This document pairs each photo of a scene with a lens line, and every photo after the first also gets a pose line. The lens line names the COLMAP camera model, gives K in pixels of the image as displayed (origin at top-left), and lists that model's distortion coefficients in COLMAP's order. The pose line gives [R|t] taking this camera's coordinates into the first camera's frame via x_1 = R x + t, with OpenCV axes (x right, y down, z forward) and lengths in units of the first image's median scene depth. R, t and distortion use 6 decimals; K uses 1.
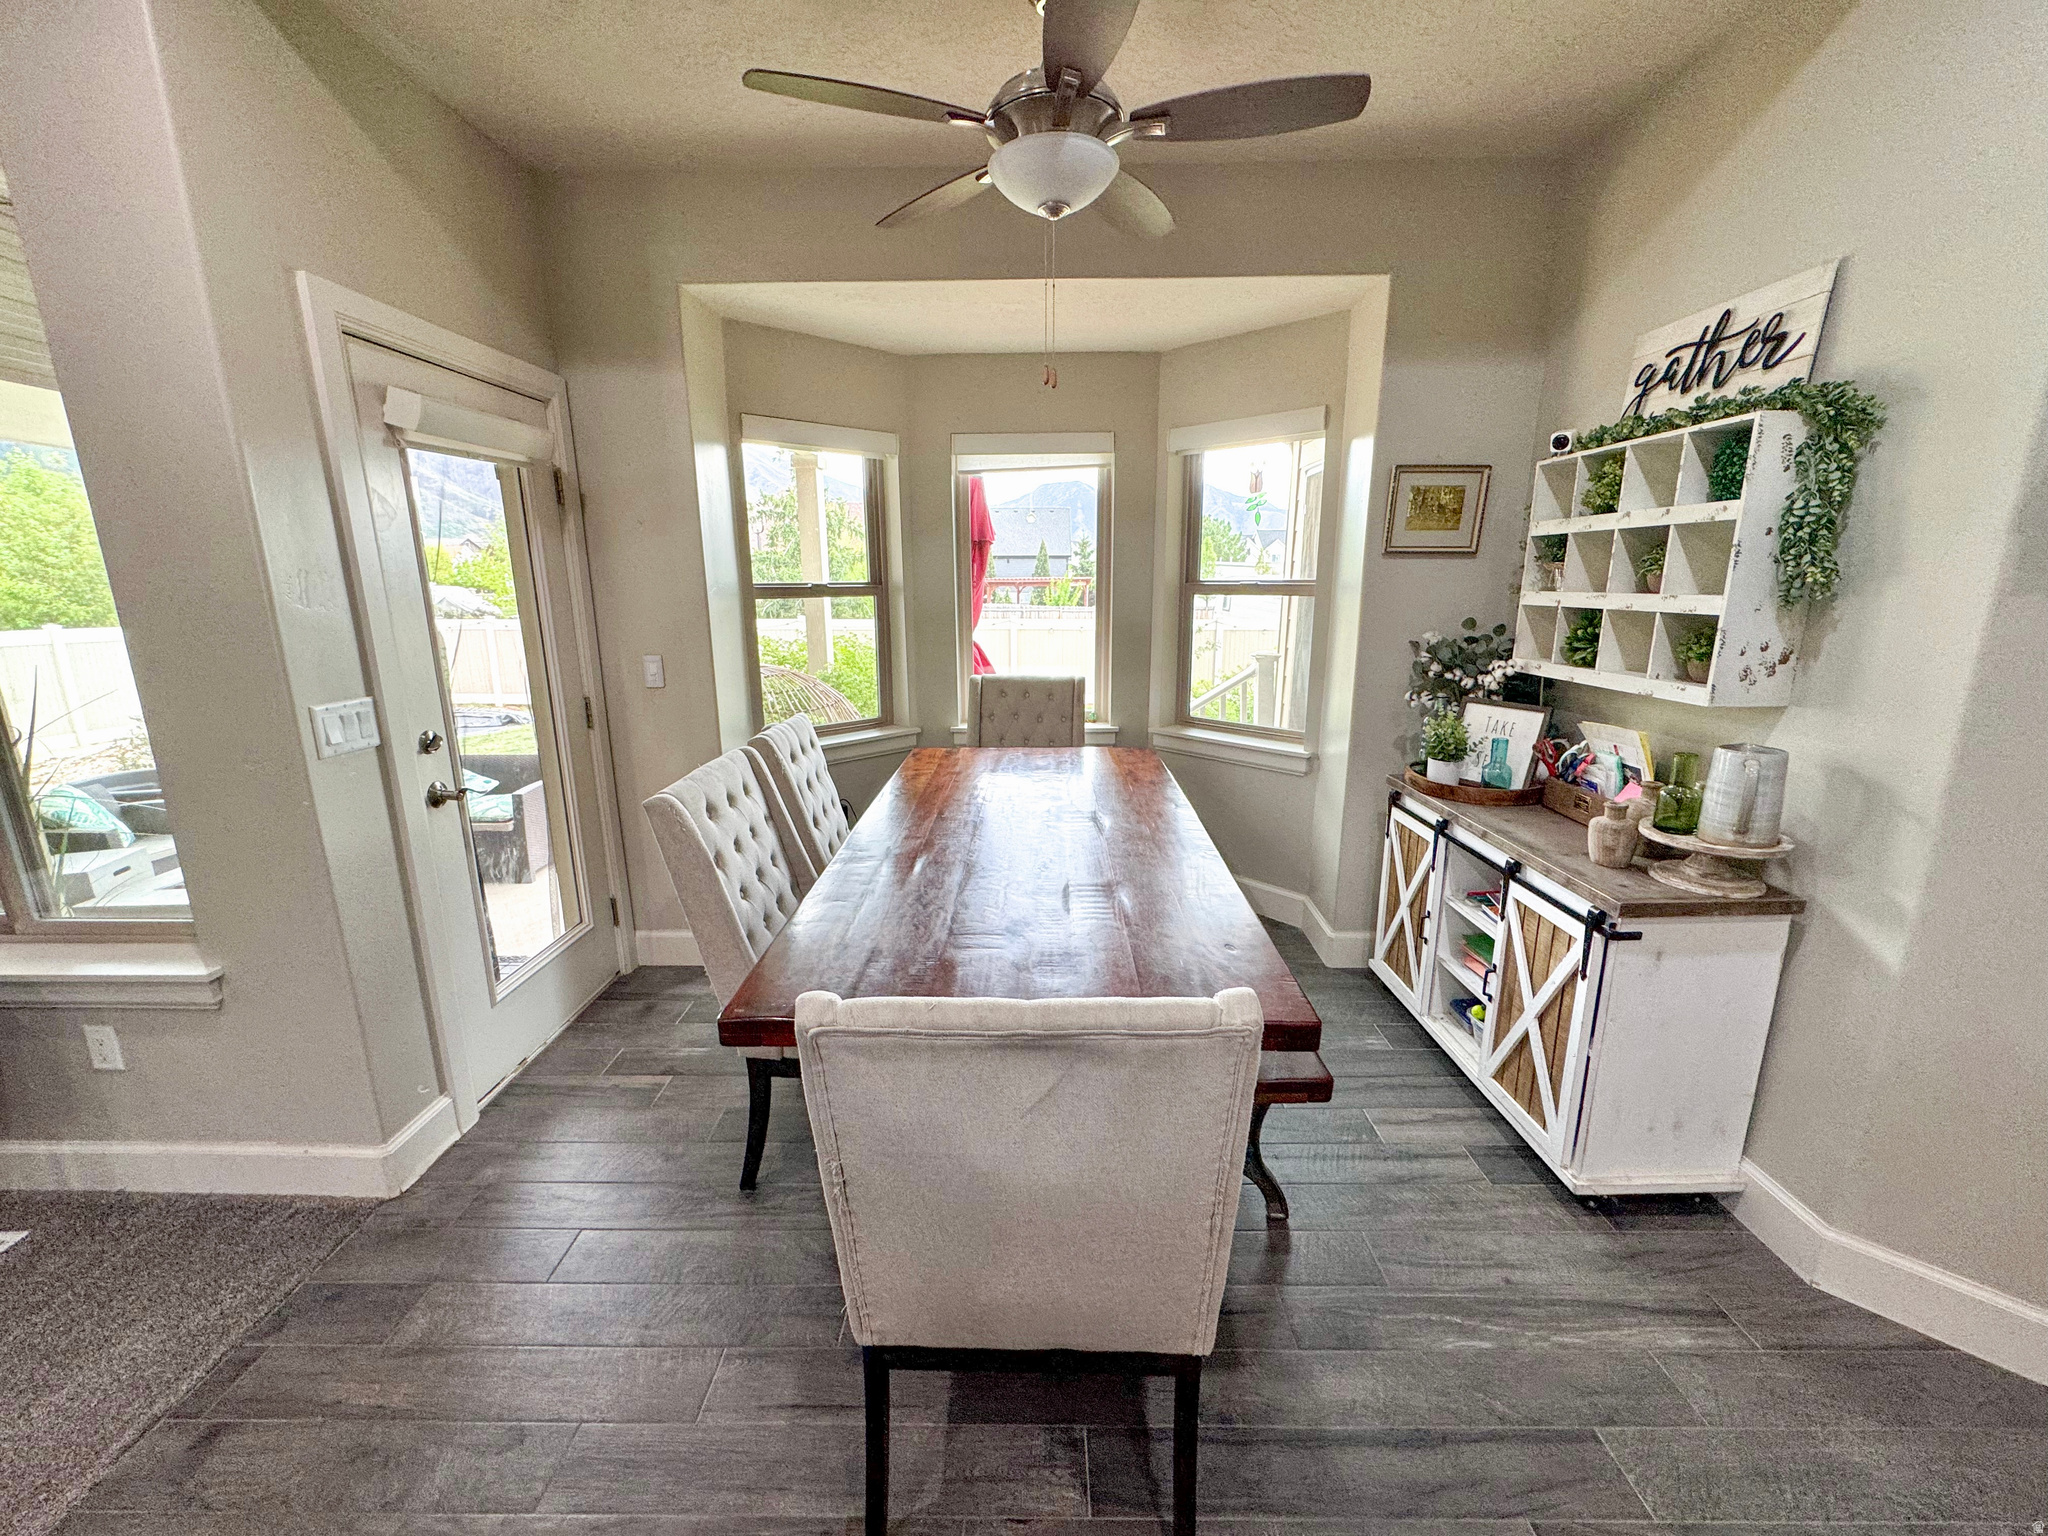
lens RADIAL K [[815.6, 0, 1021.3], [0, 815.6, 766.2], [0, 0, 1]] dist [-0.001545, 0.000231]
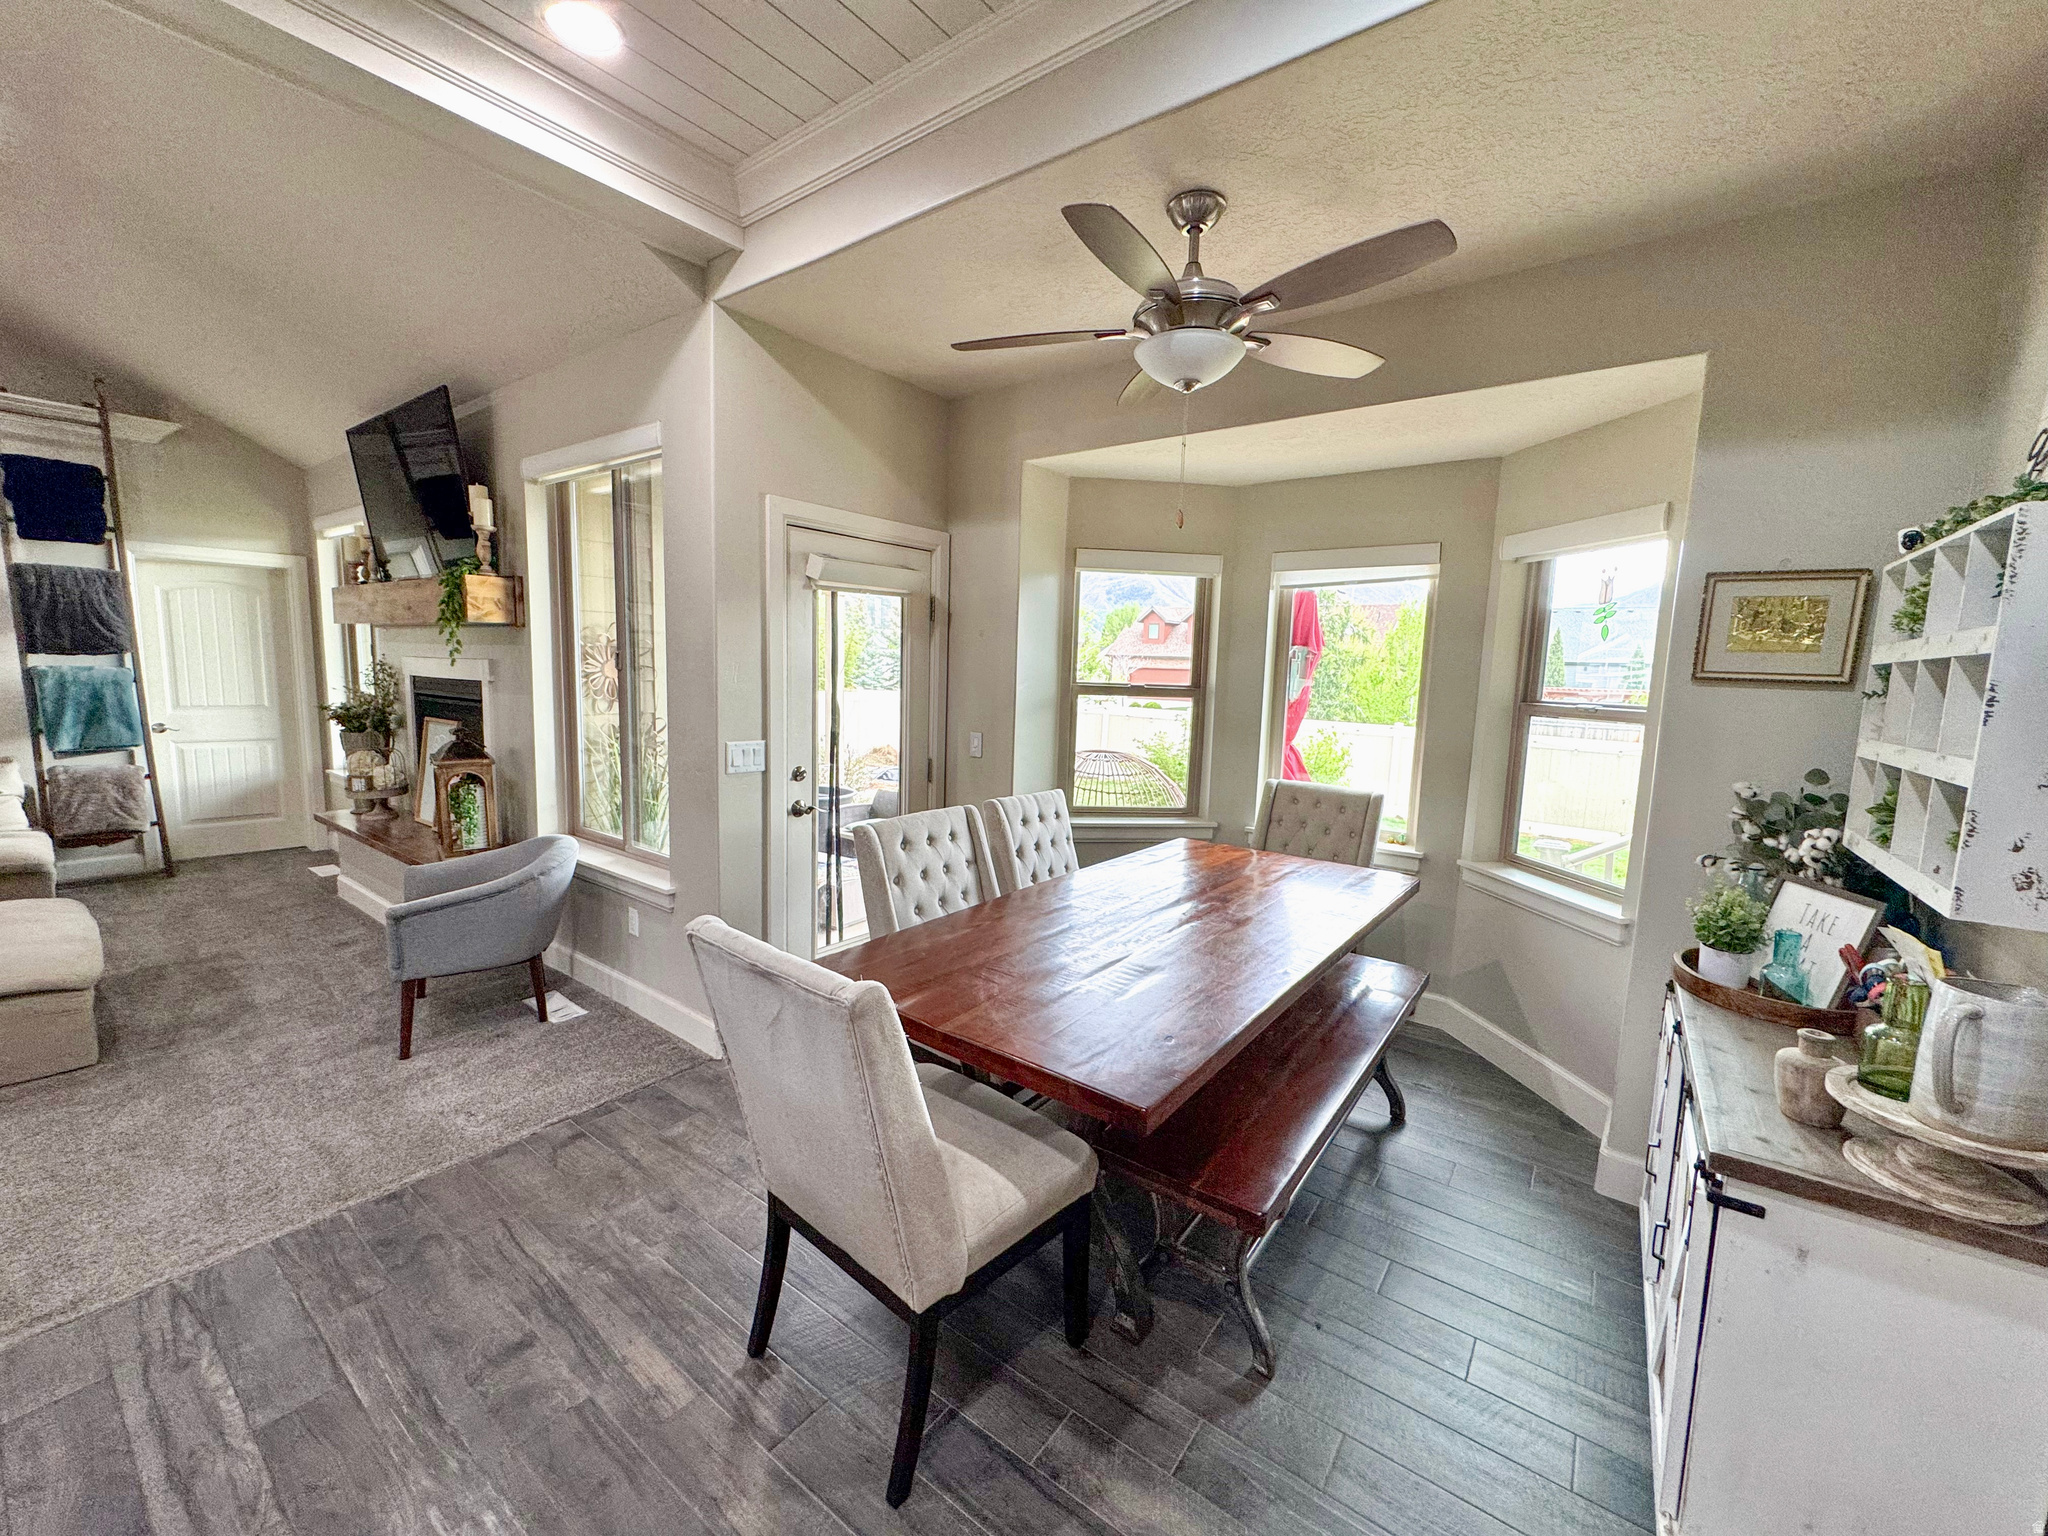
lens RADIAL K [[815.6, 0, 1021.1], [0, 815.6, 764.4], [0, 0, 1]] dist [-0.001545, 0.000231]
pose [[0.805998, 0.101912, -0.583079, 0.464332], [-0.170415, 0.983311, -0.063702, -0.018338], [0.566856, 0.150709, 0.809914, -0.011422]]
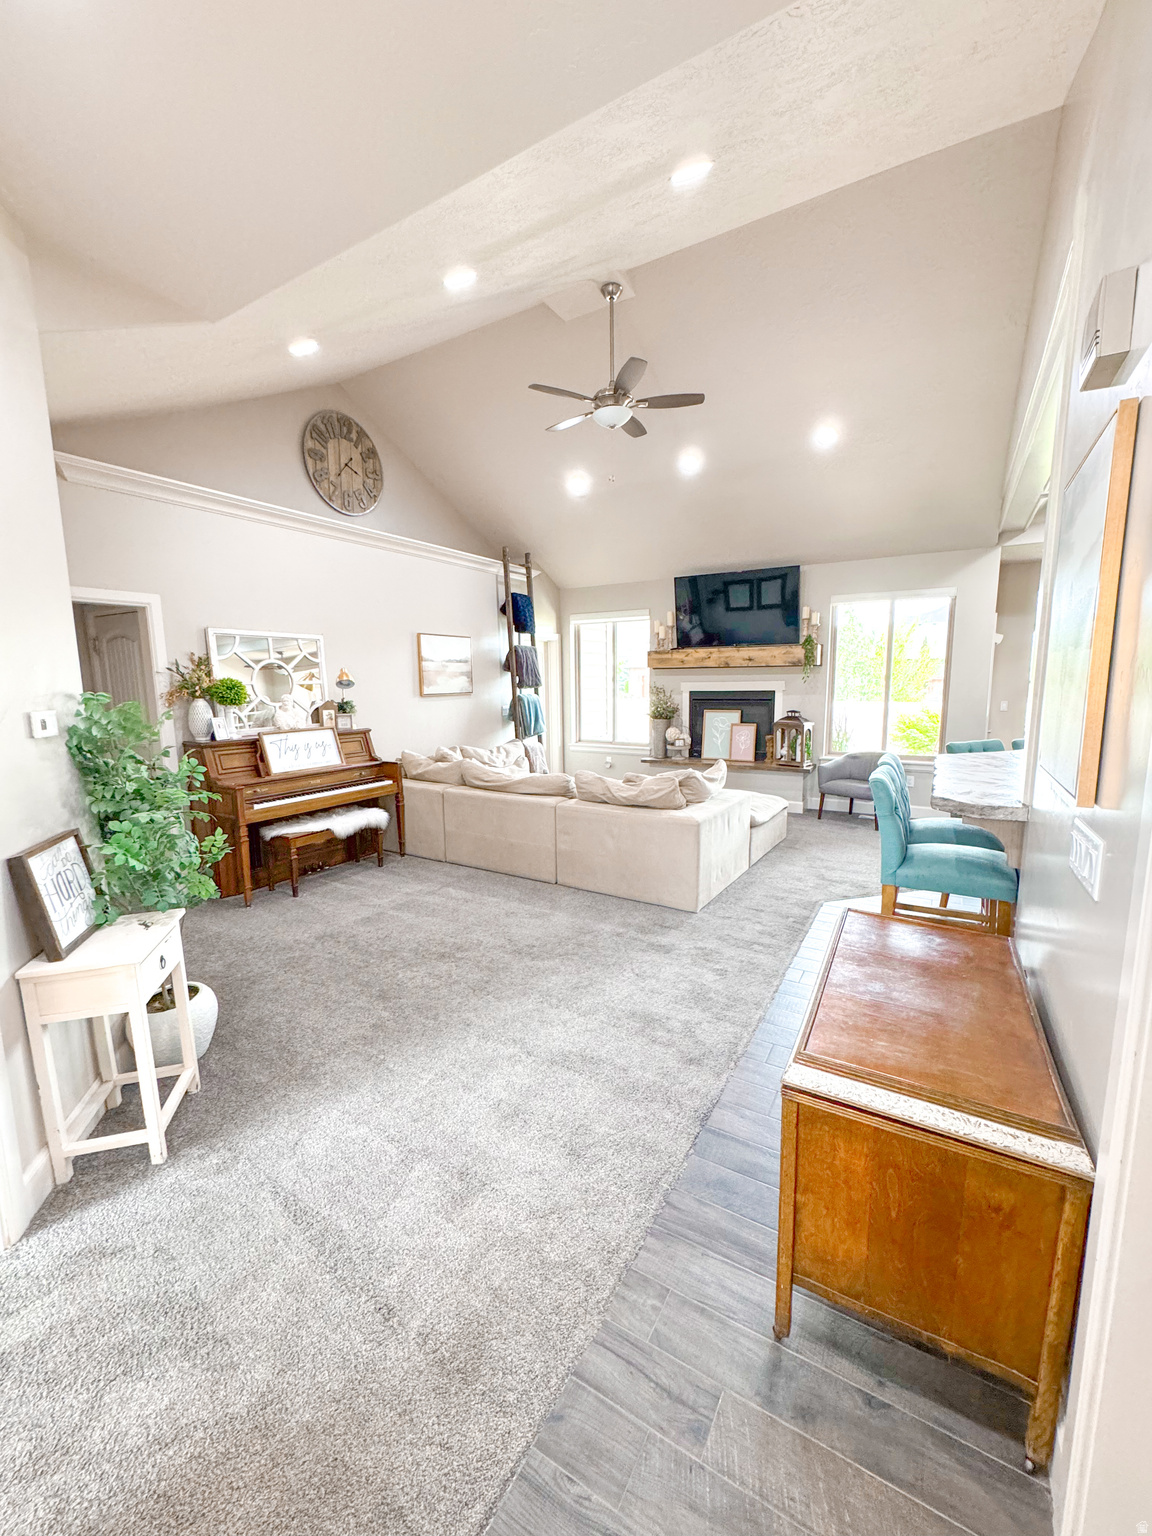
lens RADIAL K [[611.7, 0, 577.2], [0, 611.7, 765.7], [0, 0, 1]] dist [-0.001545, 0.000231]
pose [[0.867377, 0.066416, -0.493200, -0.883095], [-0.107003, 0.992764, -0.054495, 0.533200], [0.486012, 0.100042, 0.868208, -2.352753]]
